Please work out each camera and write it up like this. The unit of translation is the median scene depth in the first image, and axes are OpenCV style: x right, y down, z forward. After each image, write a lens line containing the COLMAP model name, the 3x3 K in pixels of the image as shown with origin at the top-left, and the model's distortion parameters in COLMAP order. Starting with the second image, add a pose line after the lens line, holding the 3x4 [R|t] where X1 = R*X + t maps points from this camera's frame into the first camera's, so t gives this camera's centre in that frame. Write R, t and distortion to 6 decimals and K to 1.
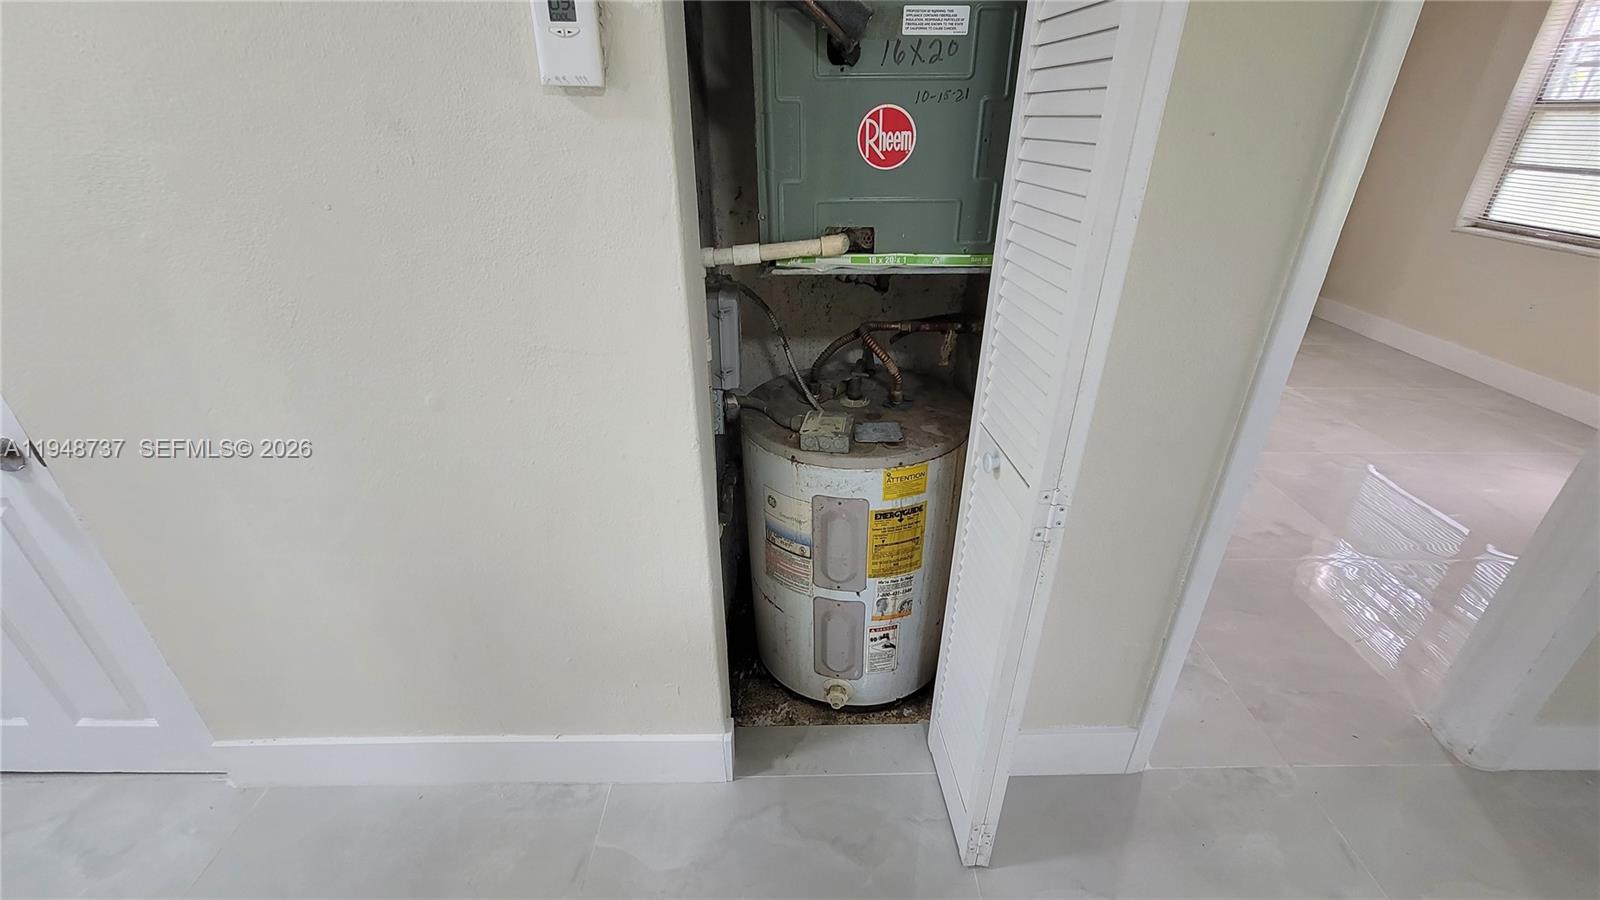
lens RADIAL K [[657.0, 0, 800.2], [0, 657.0, 454.1], [0, 0, 1]] dist [-0.005178, 0.001789]
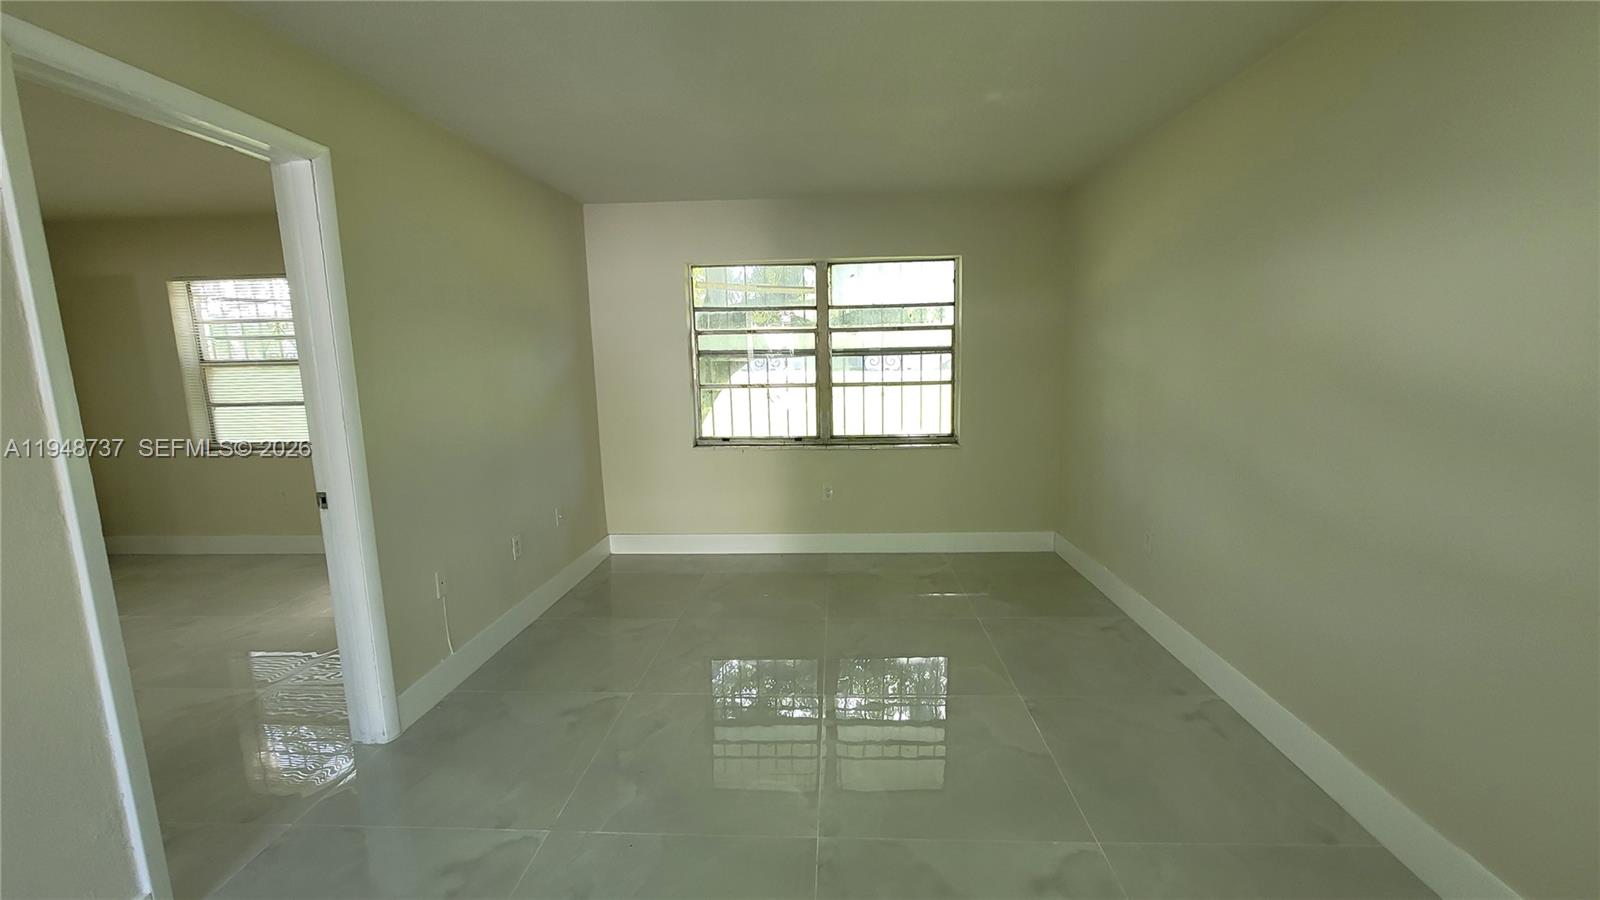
lens RADIAL K [[657.0, 0, 806.7], [0, 657.0, 454.6], [0, 0, 1]] dist [-0.005178, 0.001789]
pose [[0.070530, -0.150475, 0.986095, -0.411159], [0.480094, 0.871650, 0.098673, 0.268340], [-0.874377, 0.466458, 0.133720, -0.515247]]
